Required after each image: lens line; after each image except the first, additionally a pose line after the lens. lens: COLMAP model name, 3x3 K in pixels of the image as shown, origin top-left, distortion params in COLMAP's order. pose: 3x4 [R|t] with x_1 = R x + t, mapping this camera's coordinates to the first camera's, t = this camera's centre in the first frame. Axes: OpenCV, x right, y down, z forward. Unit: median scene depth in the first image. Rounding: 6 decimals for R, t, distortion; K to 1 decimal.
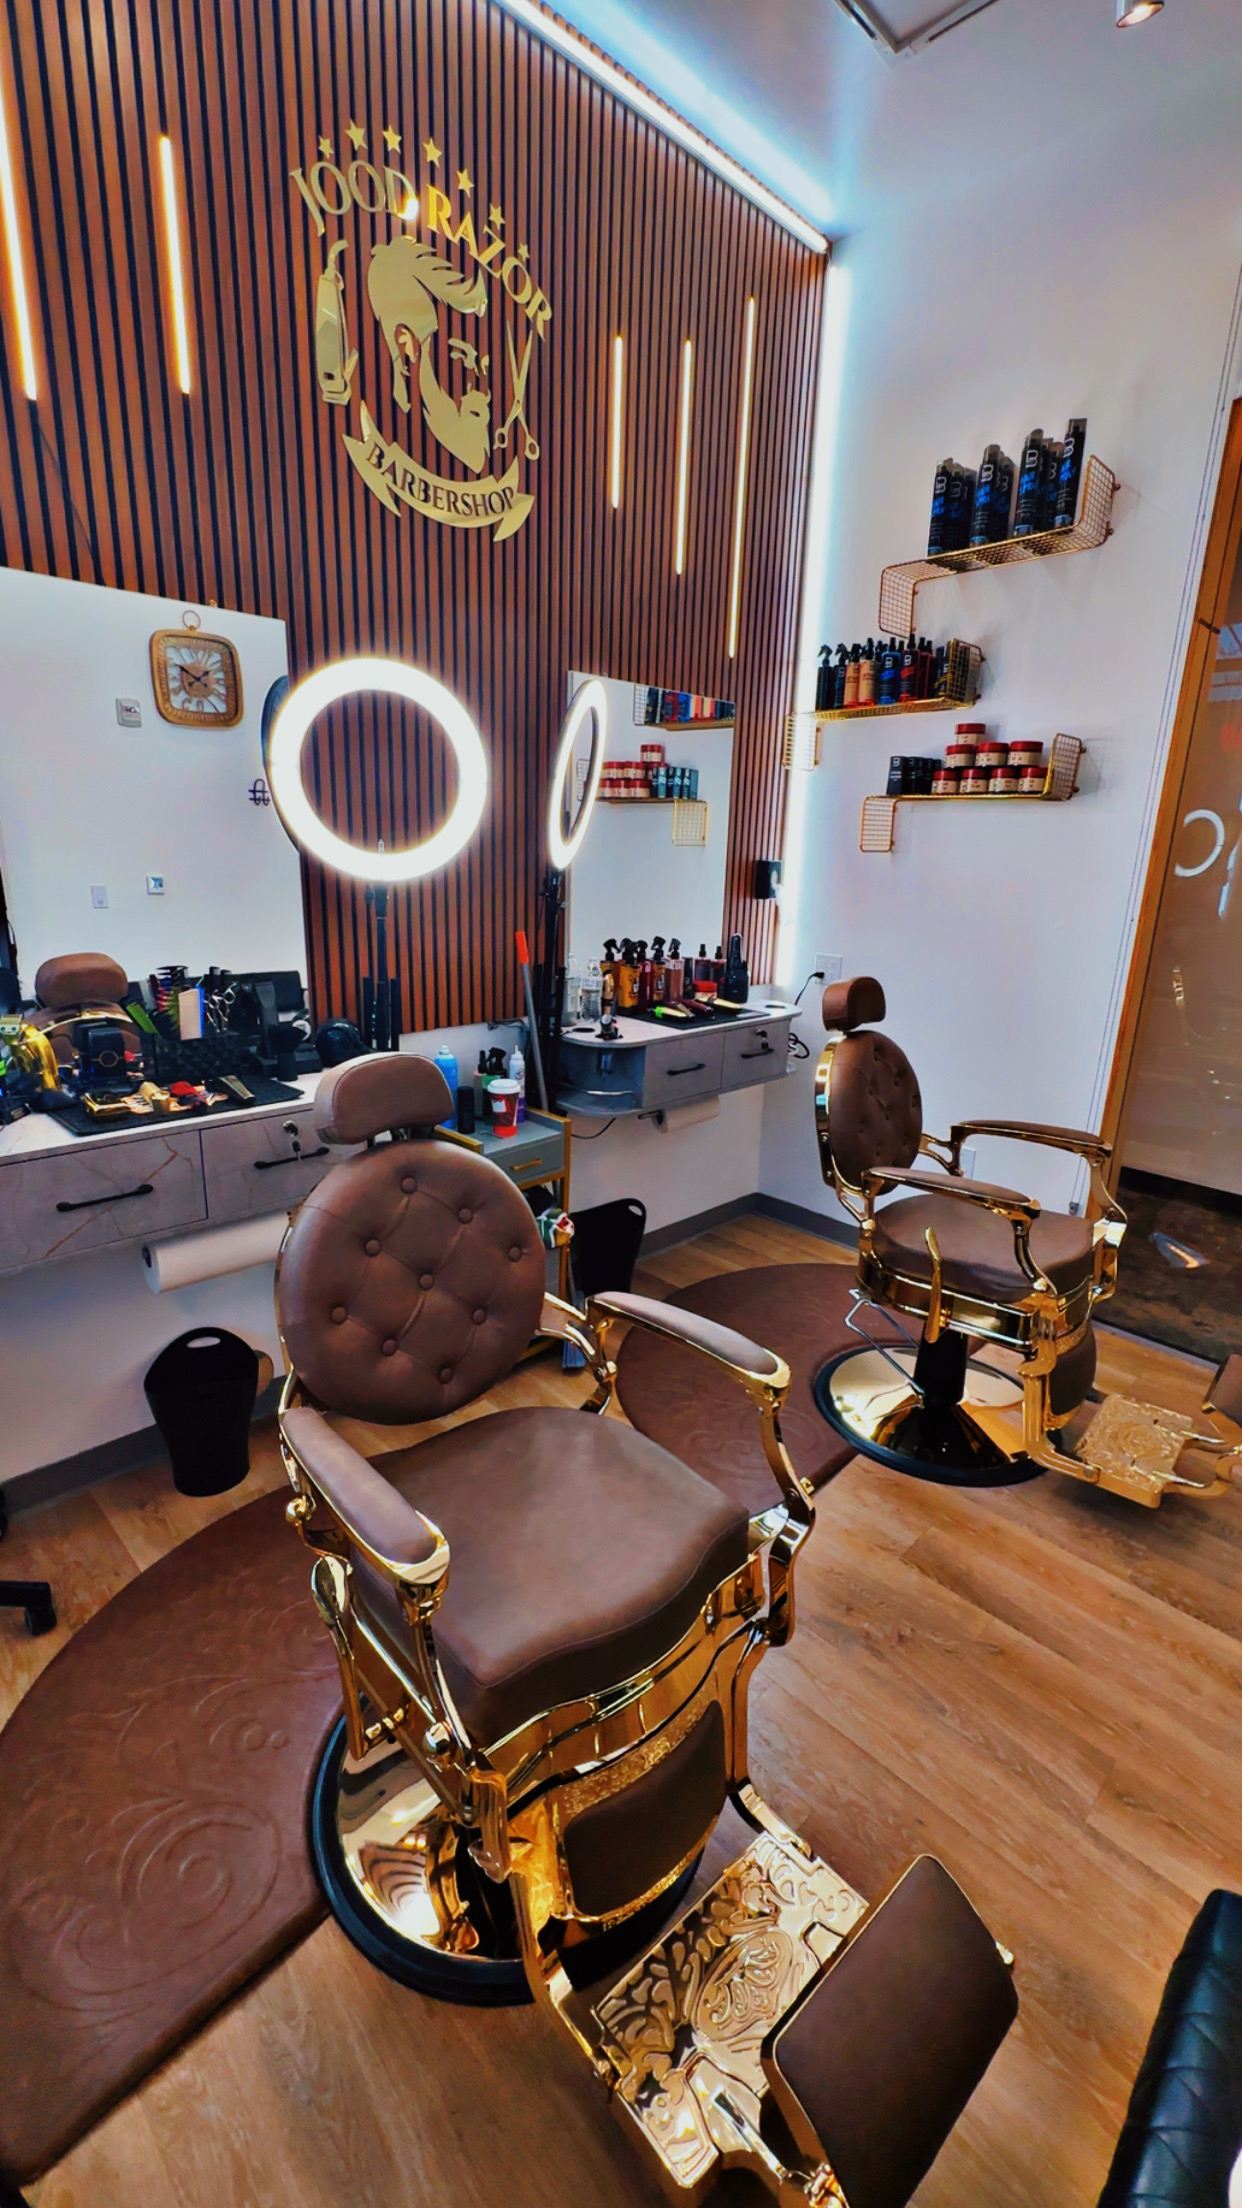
lens RADIAL K [[931.5, 0, 623.7], [0, 931.5, 1105.0], [0, 0, 1]] dist [-0.000515, 0.000140]
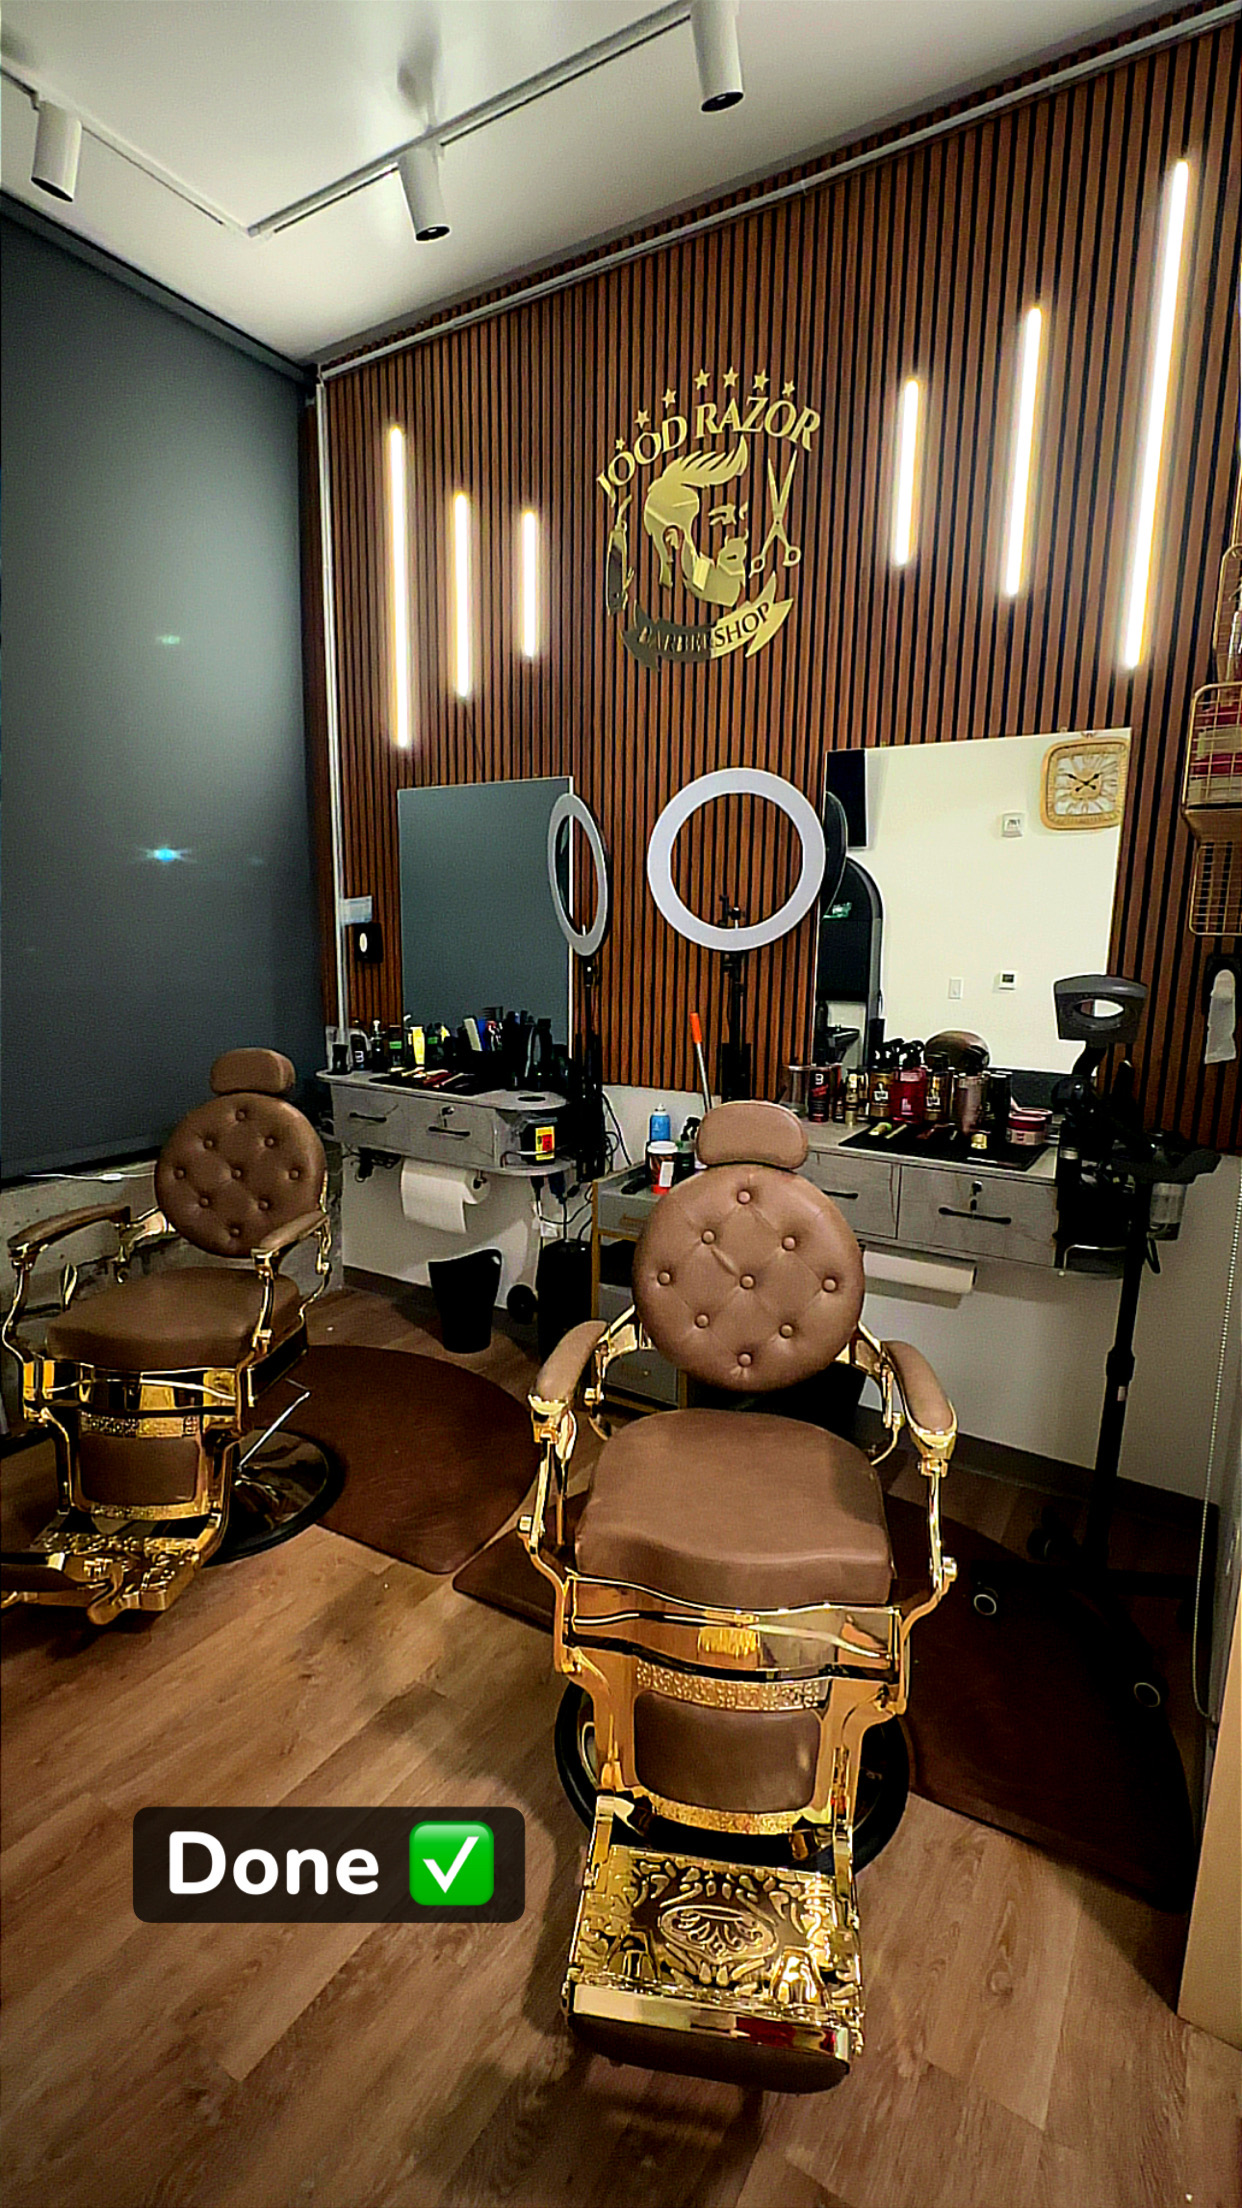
lens RADIAL K [[976.0, 0, 623.3], [0, 976.0, 1107.2], [0, 0, 1]] dist [0.001420, 0.000074]
pose [[0.249819, 0.146034, -0.957217, 1.032466], [-0.262838, 0.961672, 0.078117, -0.150149], [0.931937, 0.232078, 0.278627, 0.686479]]
